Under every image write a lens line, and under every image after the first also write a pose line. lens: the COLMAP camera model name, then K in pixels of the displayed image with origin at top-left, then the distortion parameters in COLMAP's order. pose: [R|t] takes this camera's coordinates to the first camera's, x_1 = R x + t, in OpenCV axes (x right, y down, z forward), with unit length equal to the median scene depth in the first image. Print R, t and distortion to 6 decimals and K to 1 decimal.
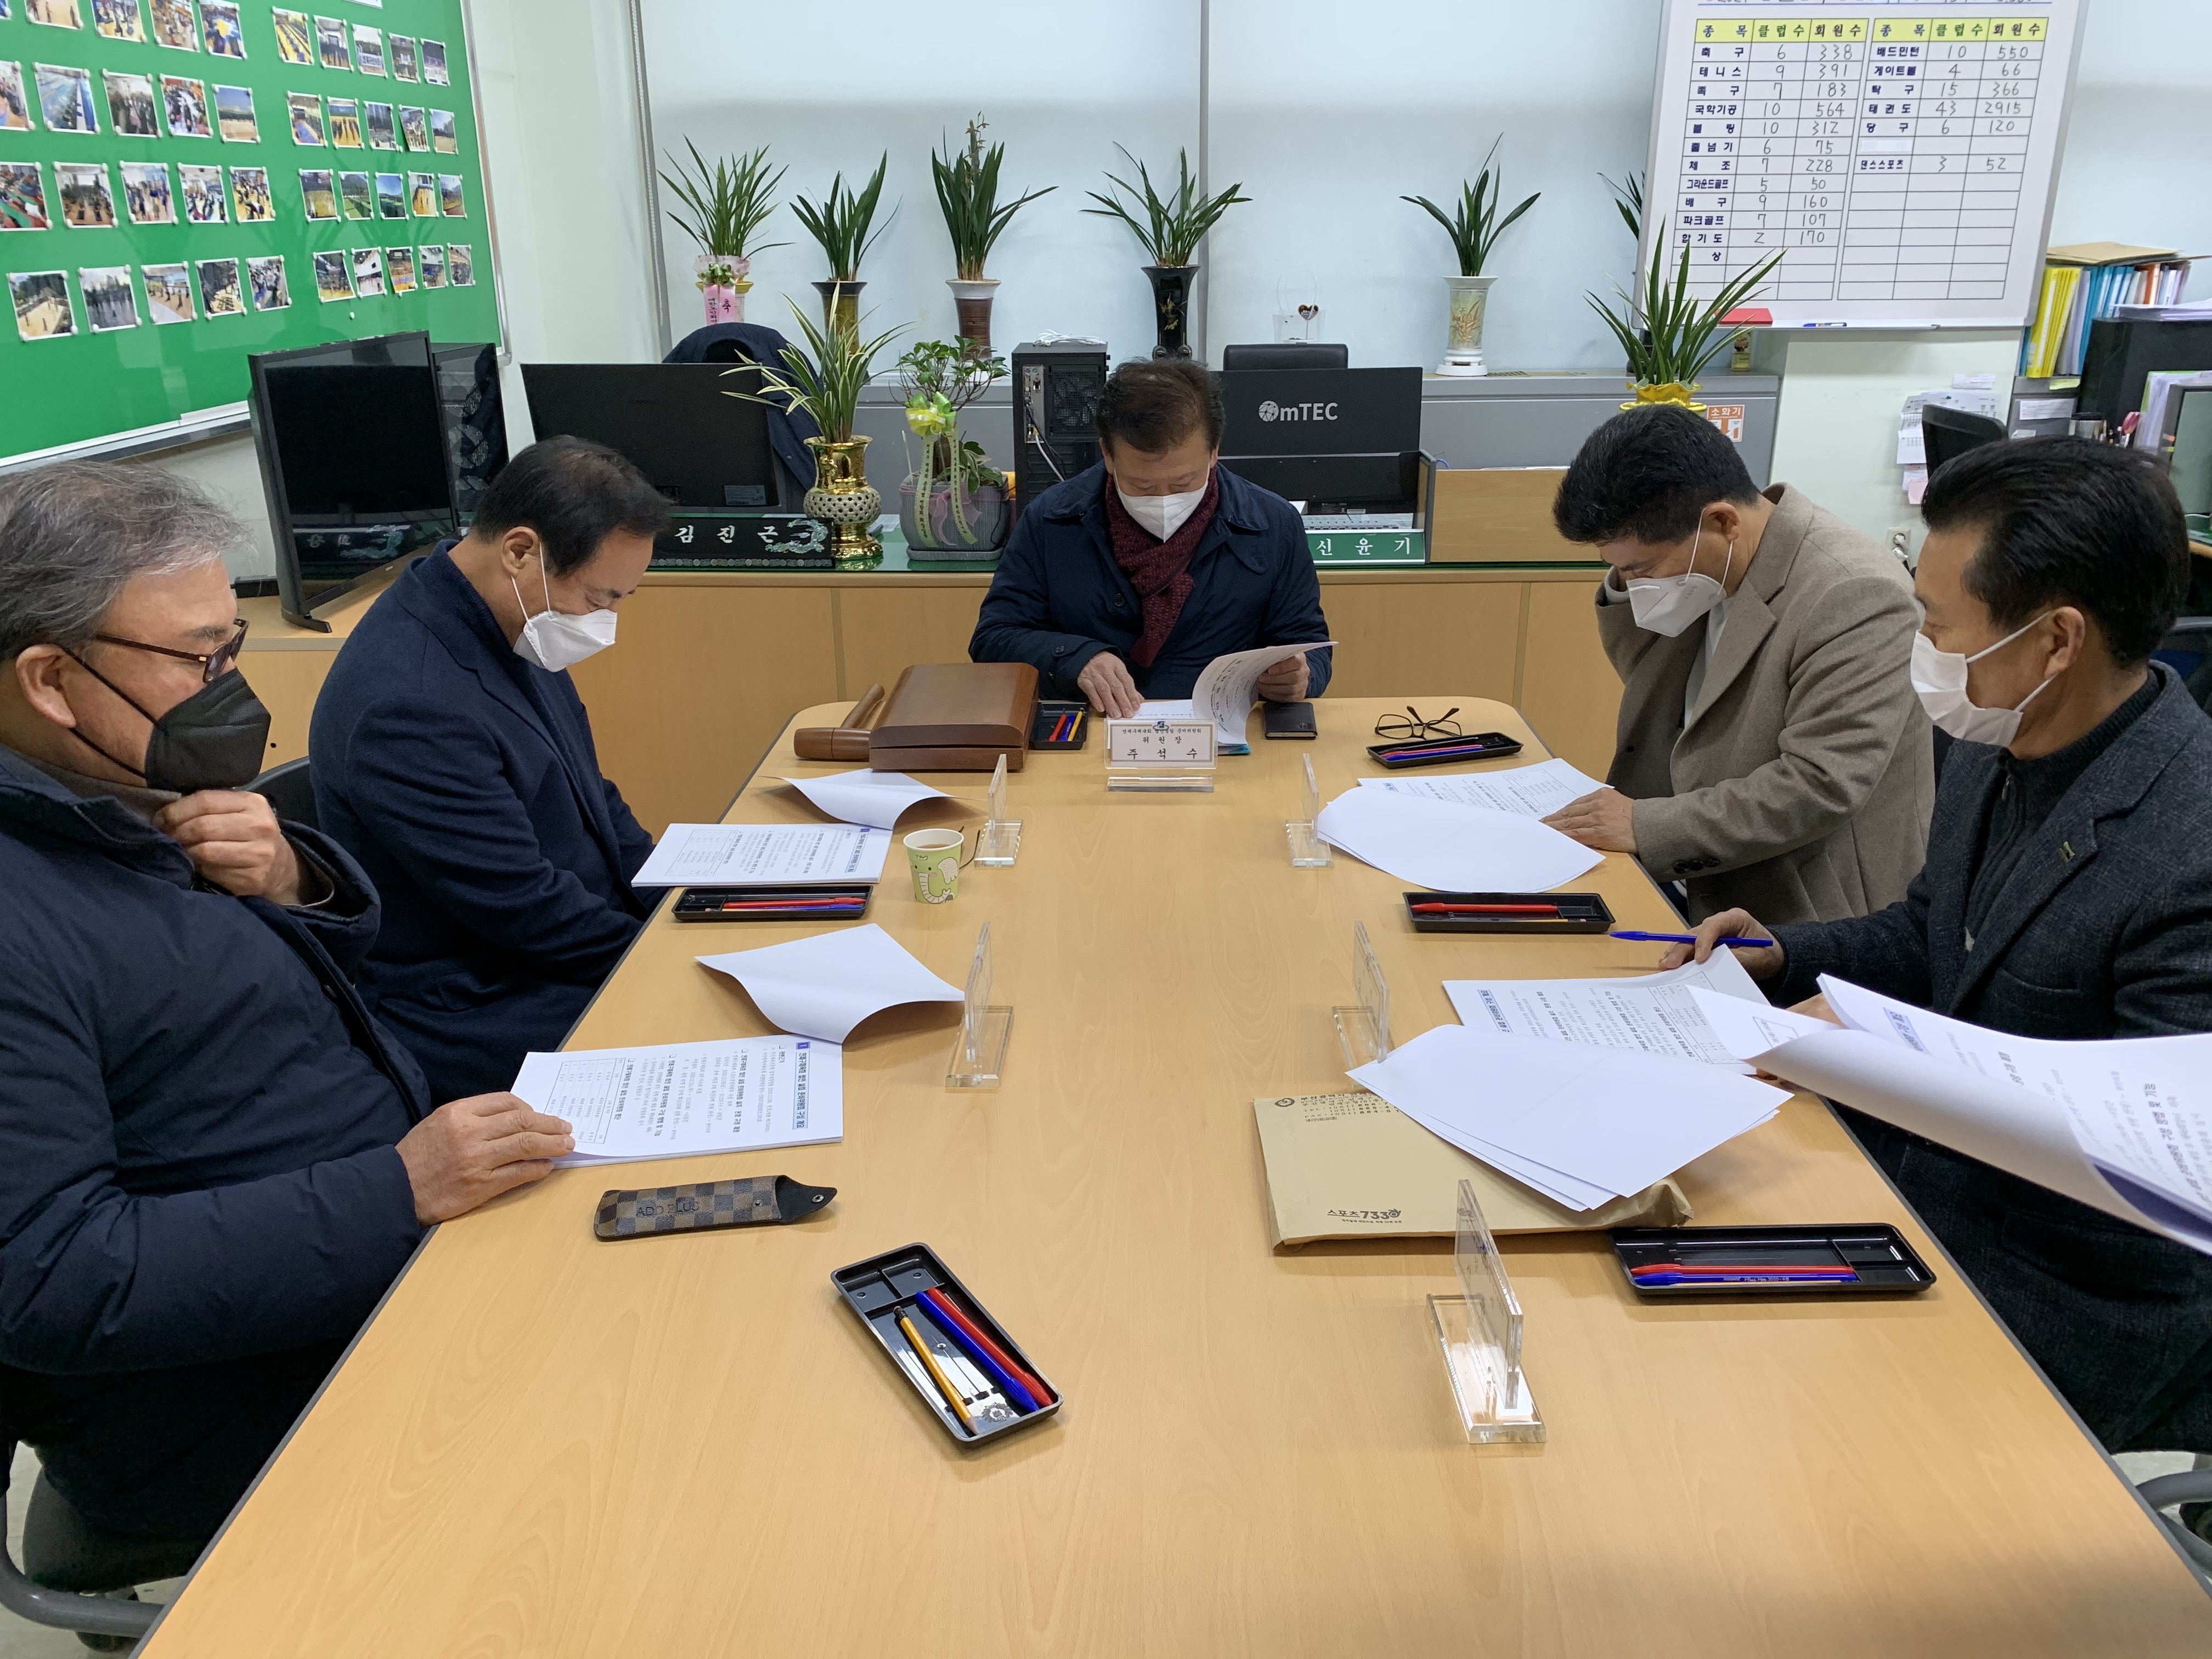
lens RADIAL K [[1699.2, 0, 1108.3], [0, 1699.2, 828.9], [0, 0, 1]] dist [0.007943, -0.001375]
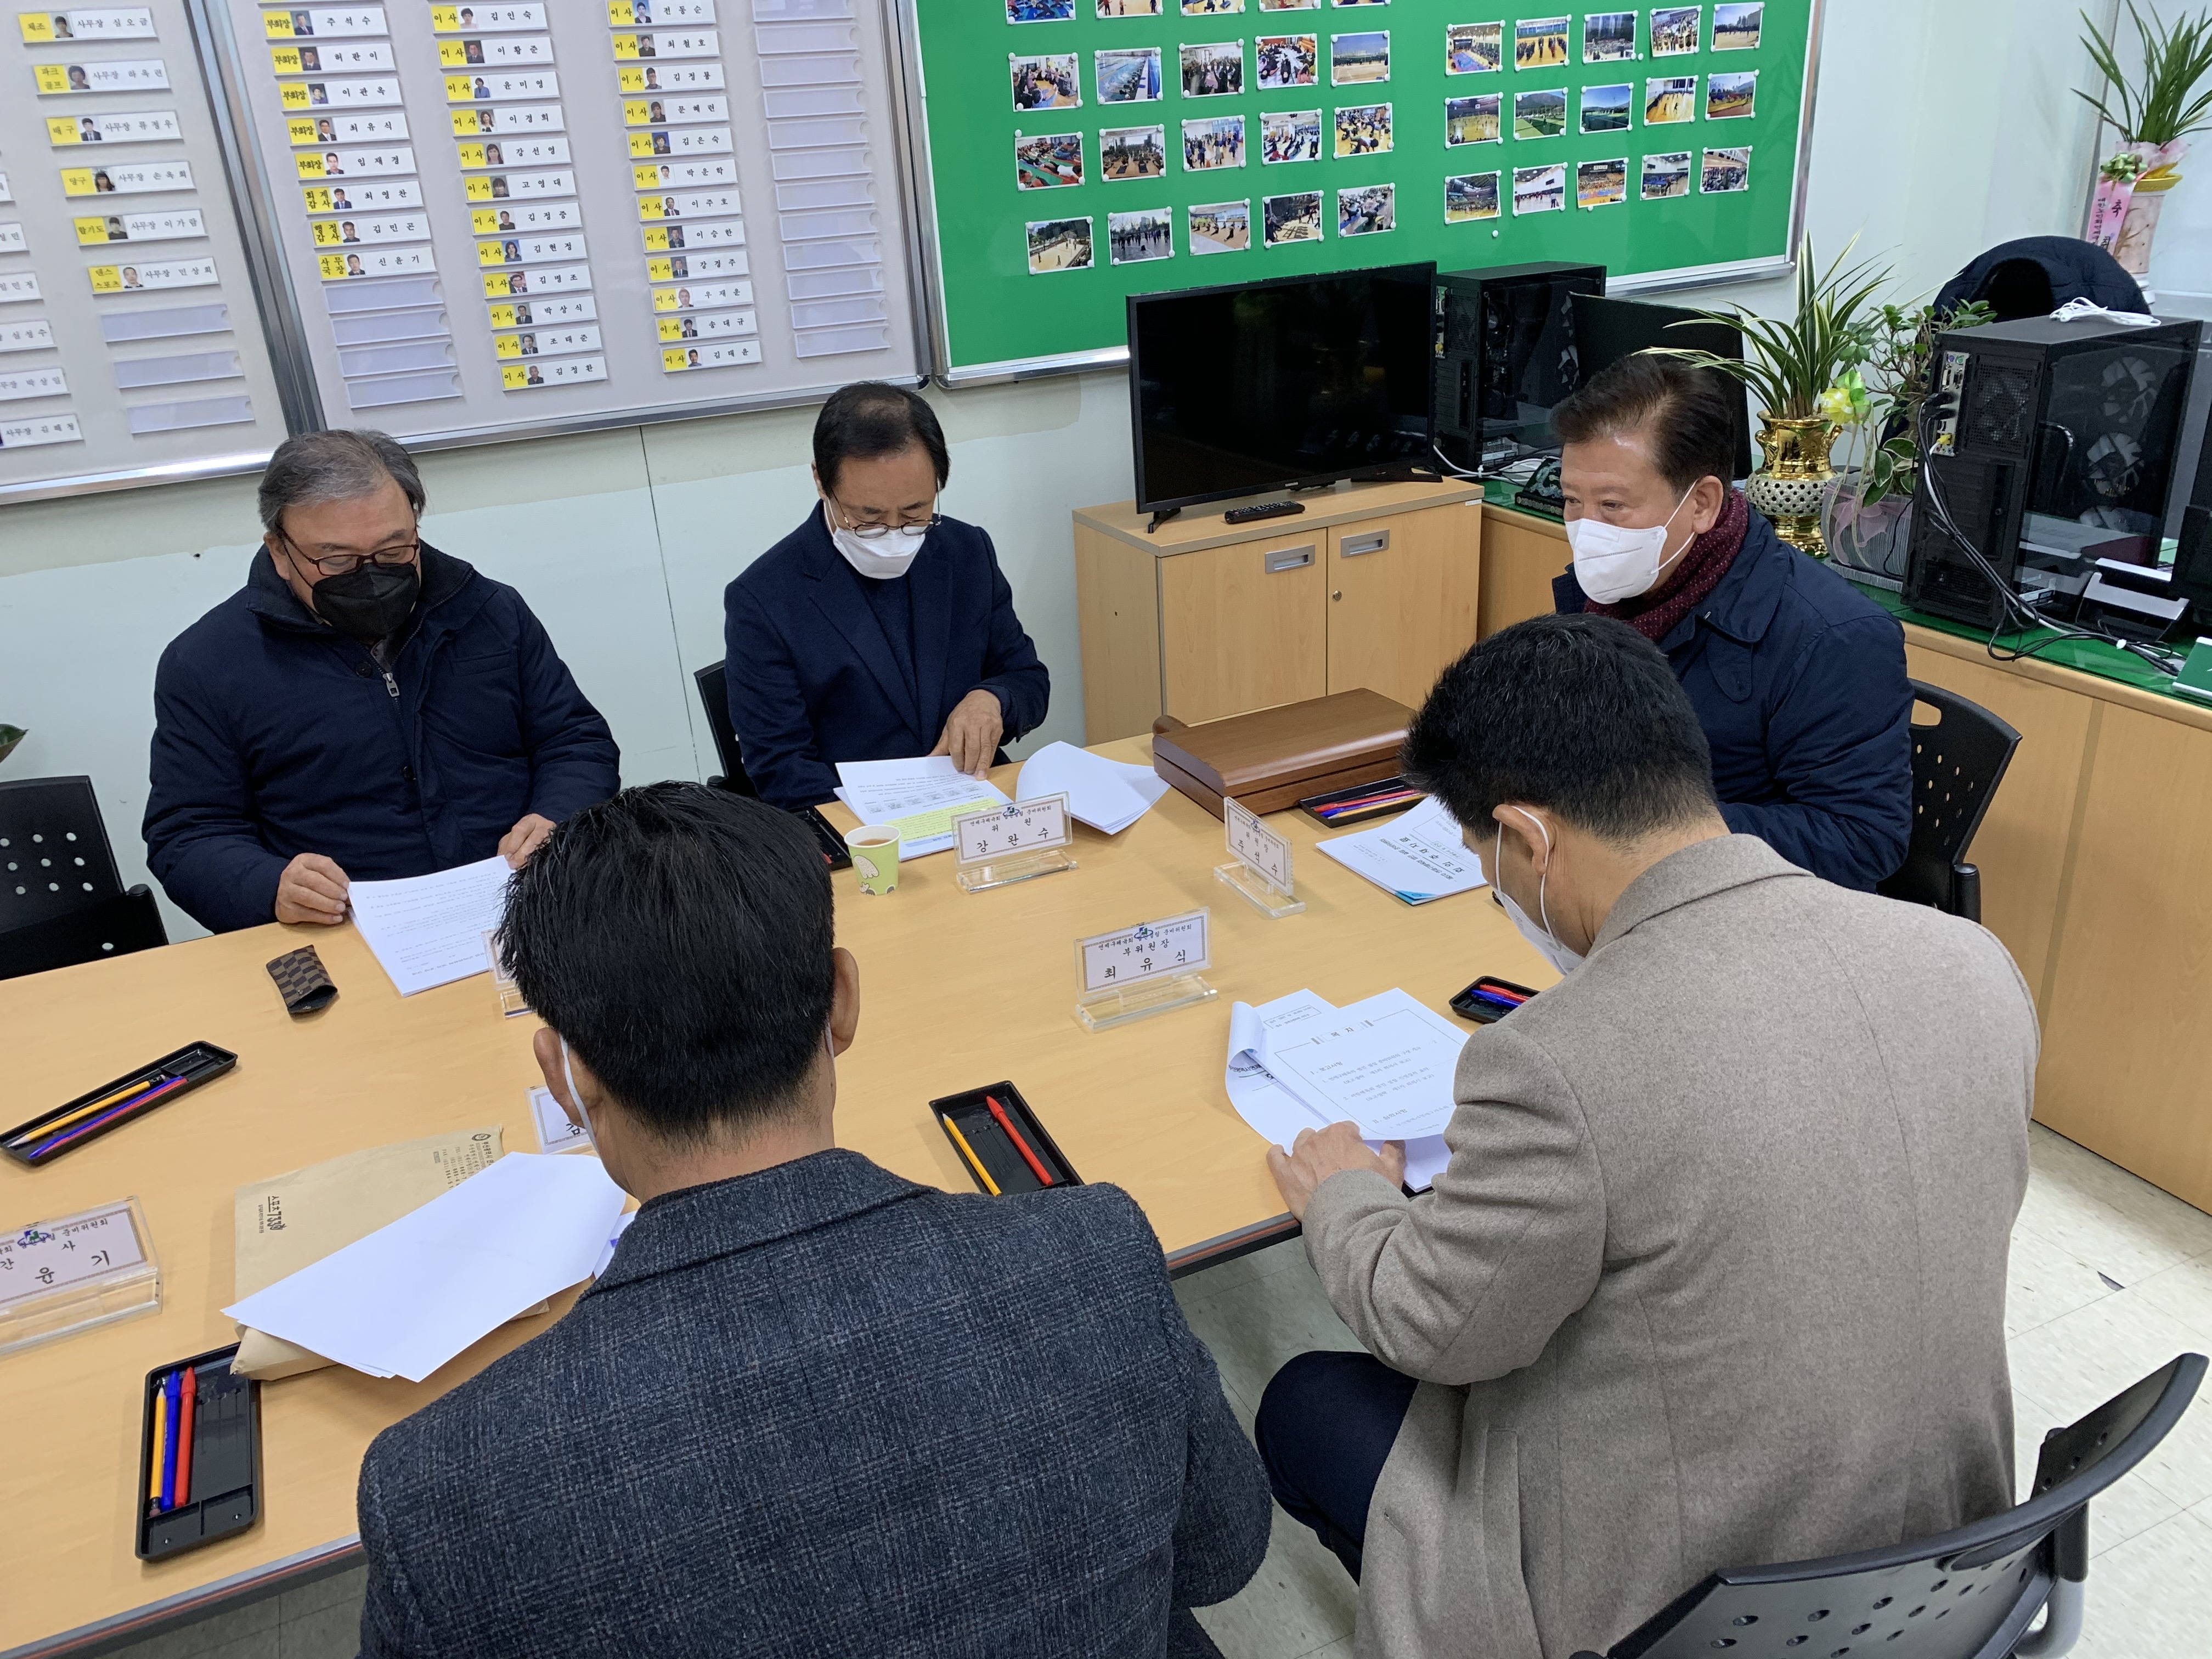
lens RADIAL K [[1699.2, 0, 1107.3], [0, 1699.2, 828.6], [0, 0, 1]] dist [0.007943, -0.001375]
pose [[0.438100, 0.335162, -0.834107, 0.472246], [-0.248444, 0.936895, 0.245973, -0.165404], [0.863912, 0.099468, 0.493723, 0.329352]]
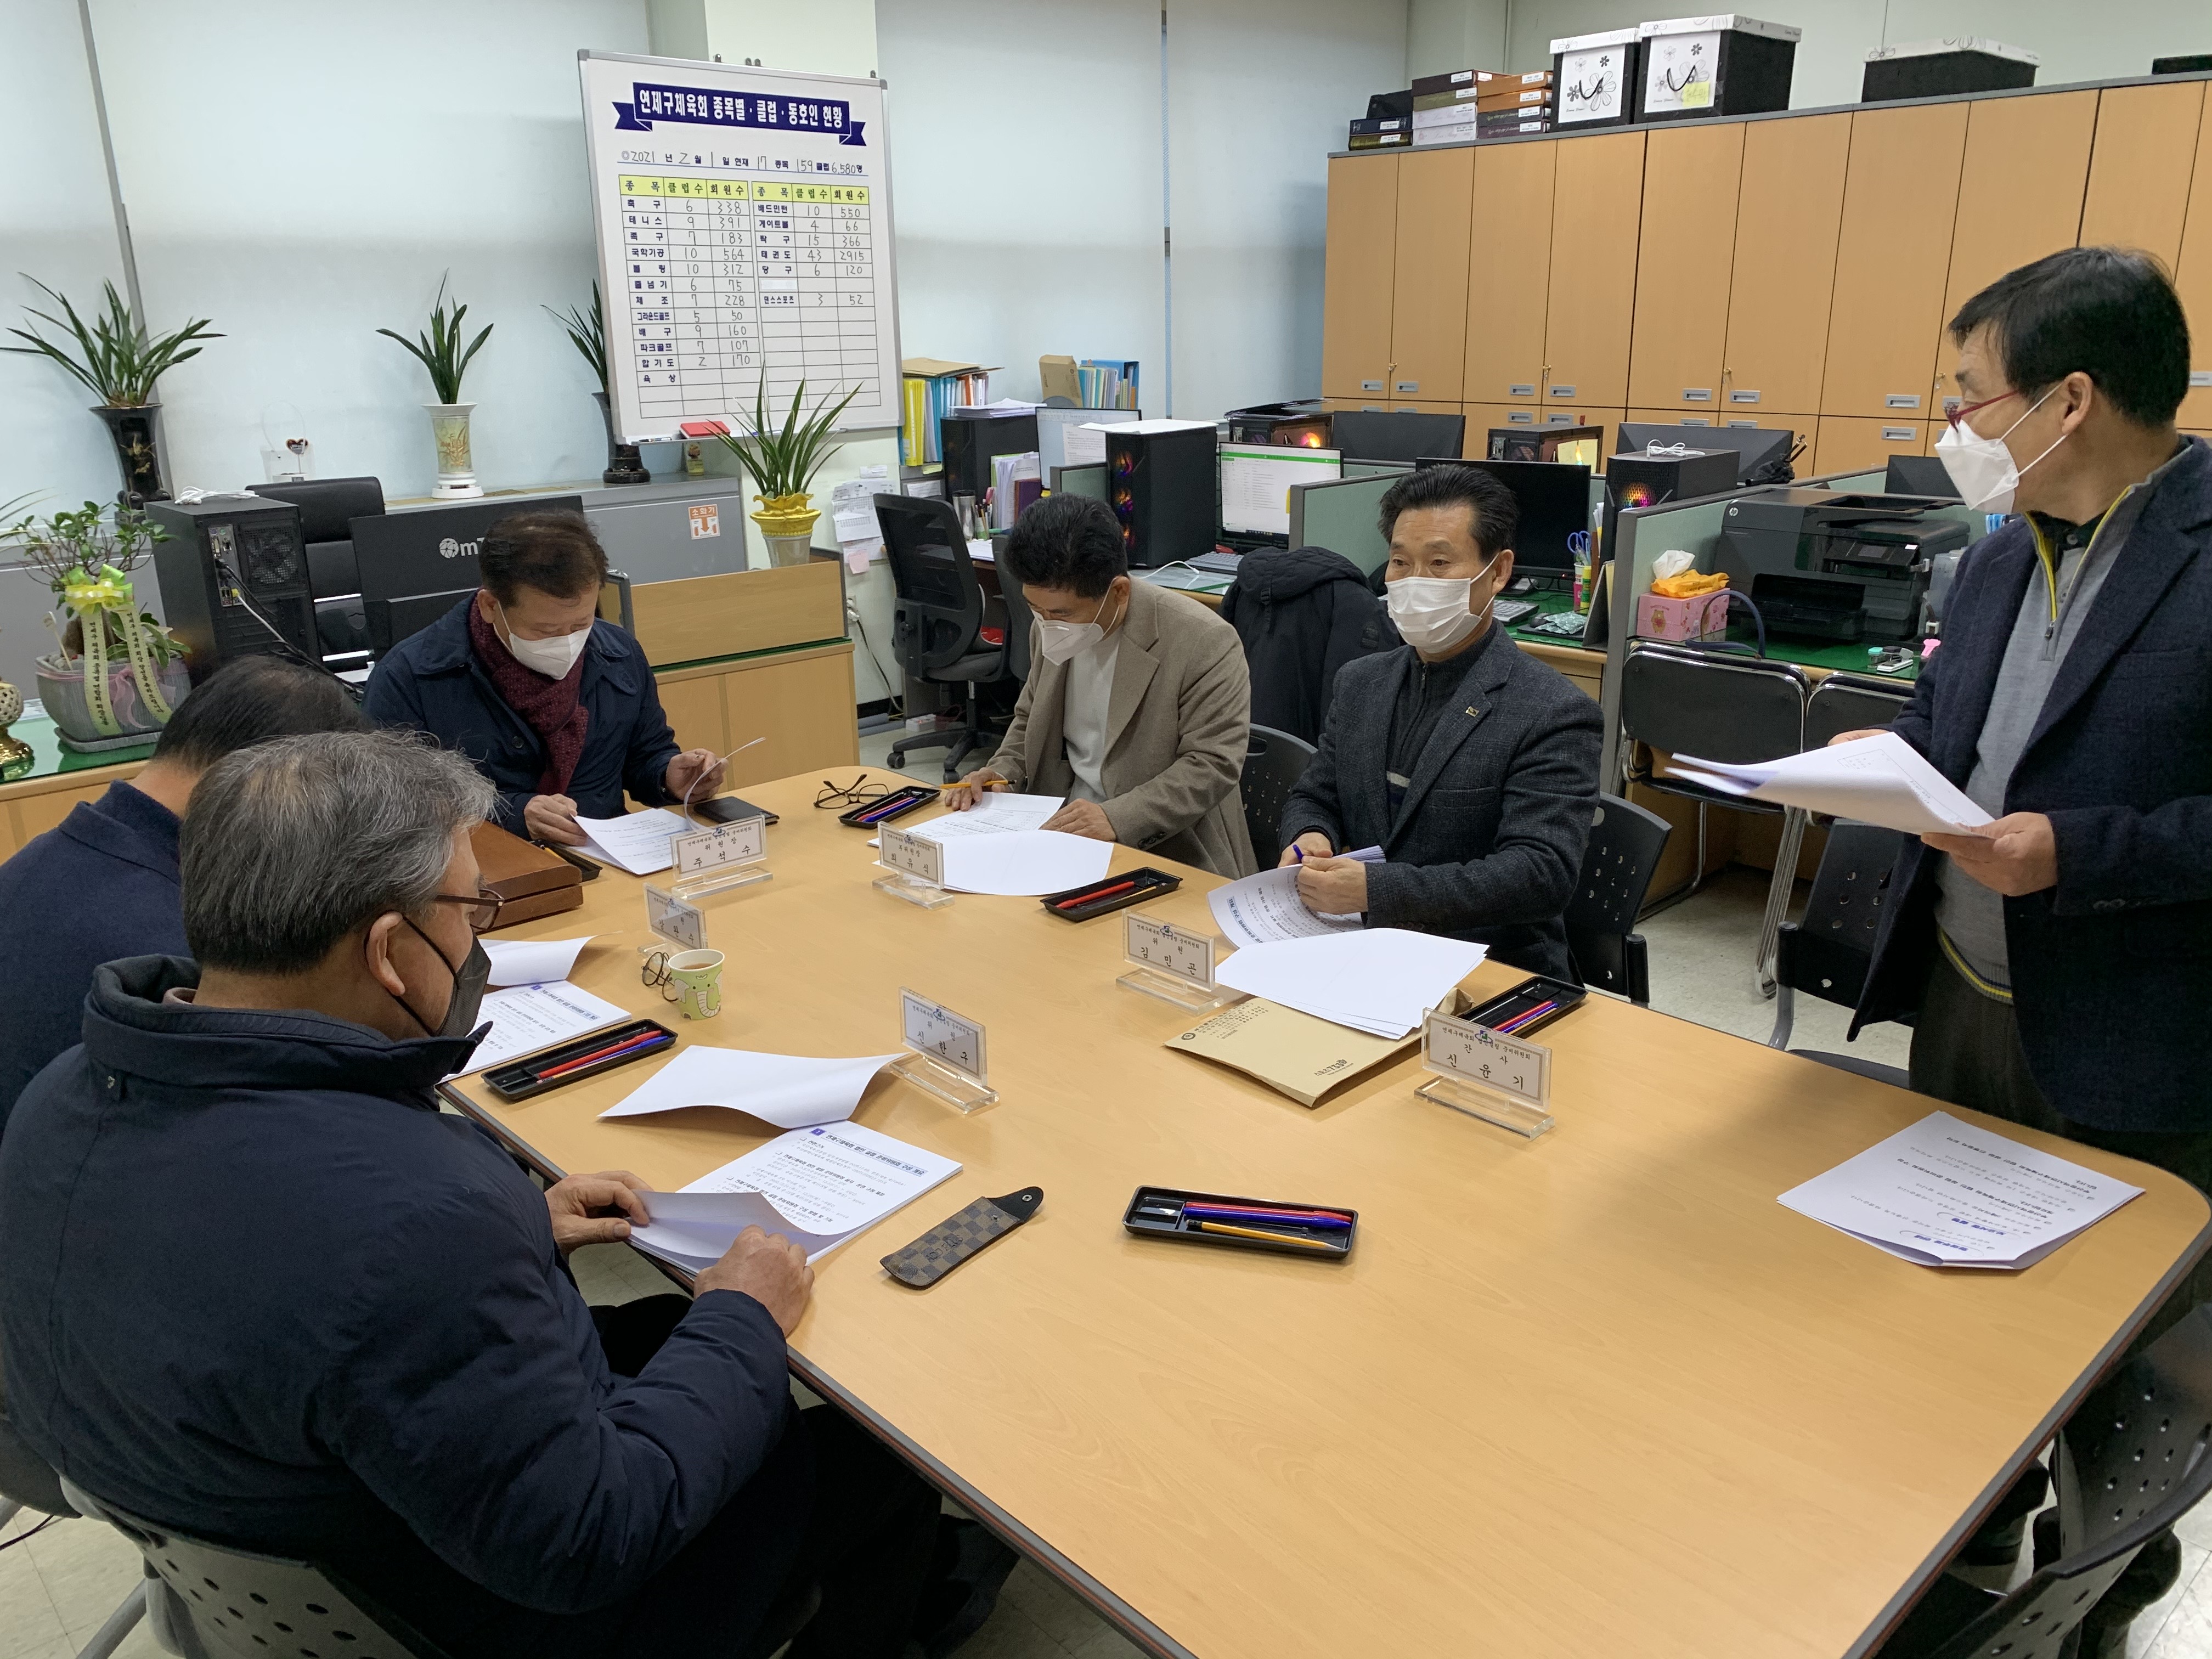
lens RADIAL K [[1699.2, 0, 1103.6], [0, 1699.2, 834.1], [0, 0, 1]] dist [0.007943, -0.001375]
pose [[0.722126, -0.208020, 0.659743, -0.341245], [0.238241, 0.970157, 0.045127, -0.032530], [-0.649442, 0.124591, 0.750135, -0.002976]]
